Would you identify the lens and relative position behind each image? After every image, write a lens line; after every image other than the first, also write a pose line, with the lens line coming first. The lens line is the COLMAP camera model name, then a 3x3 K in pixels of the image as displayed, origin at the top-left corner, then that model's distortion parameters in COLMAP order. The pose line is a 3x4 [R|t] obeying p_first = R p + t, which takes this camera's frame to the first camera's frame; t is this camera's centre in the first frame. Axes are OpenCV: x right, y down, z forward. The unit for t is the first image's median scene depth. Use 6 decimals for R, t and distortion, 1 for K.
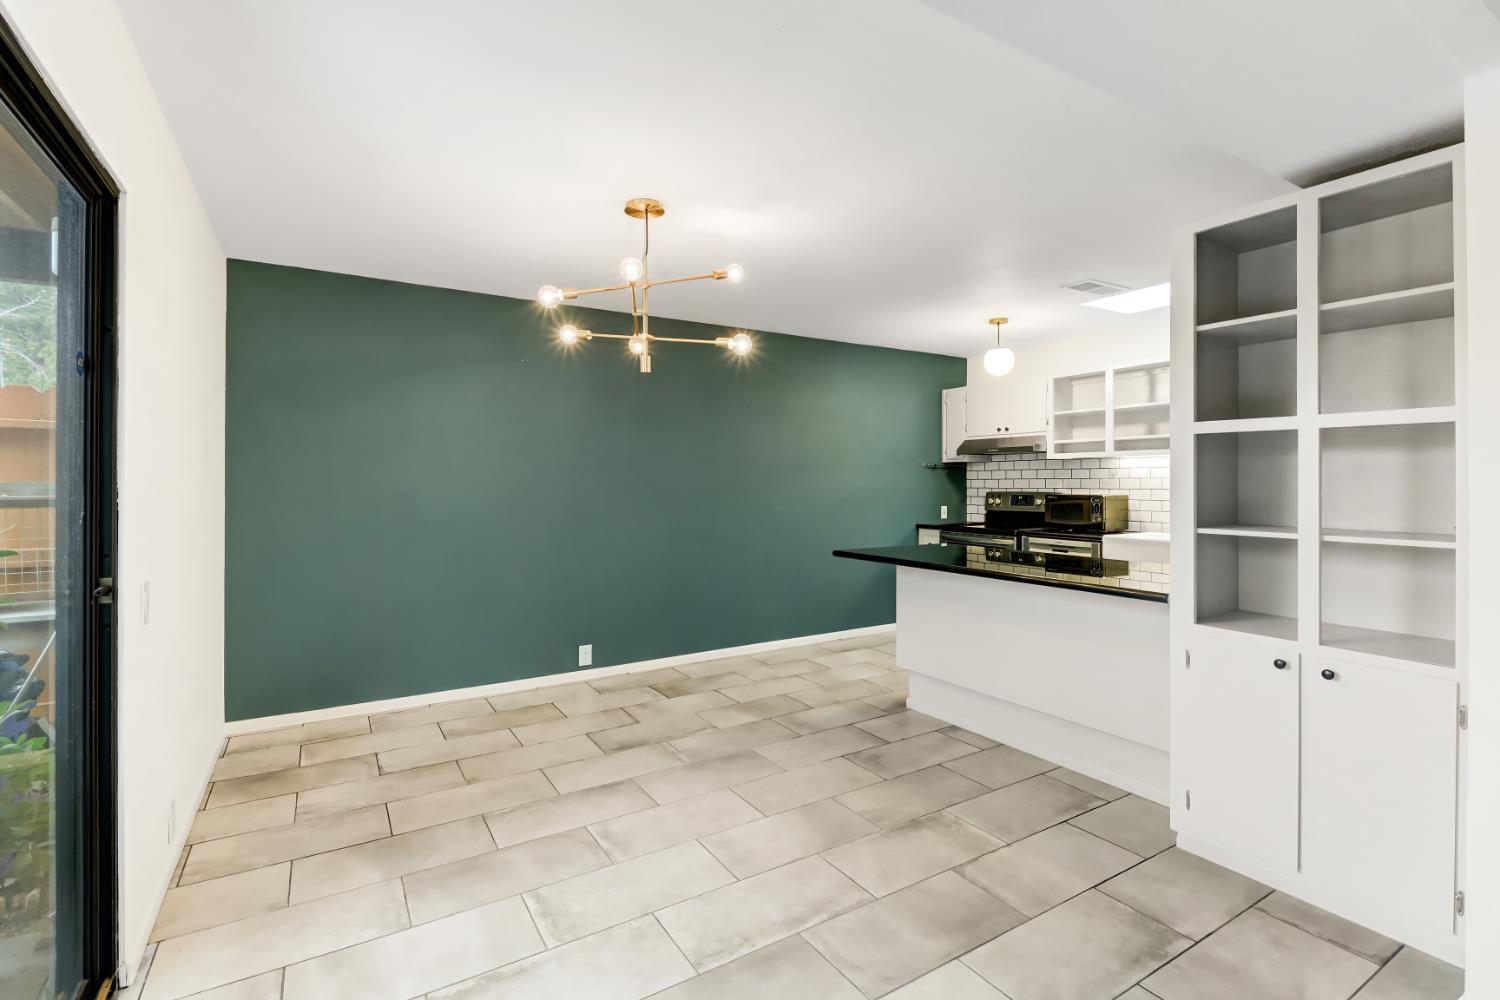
lens RADIAL K [[689.7, 0, 752.8], [0, 689.7, 490.9], [0, 0, 1]] dist [0.019989, -0.006654]
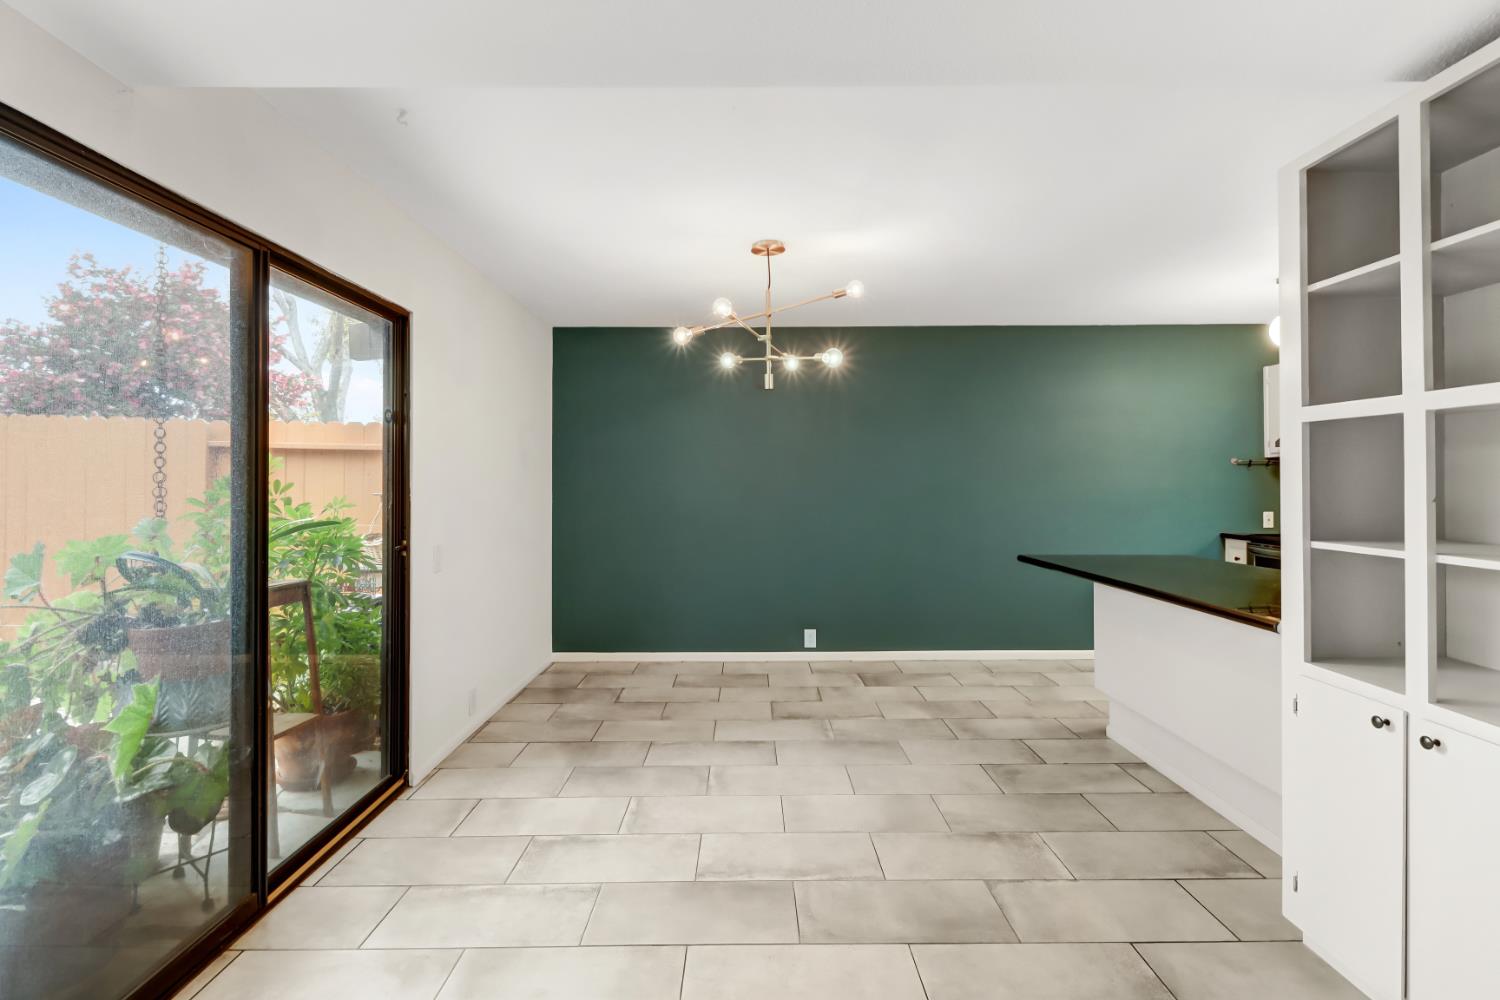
lens RADIAL K [[689.7, 0, 749.0], [0, 689.7, 488.3], [0, 0, 1]] dist [0.019989, -0.006654]
pose [[0.855850, 0.002574, -0.517218, 0.389846], [-0.004702, 0.999985, -0.002805, -0.001058], [0.517203, 0.004832, 0.855849, -0.007118]]
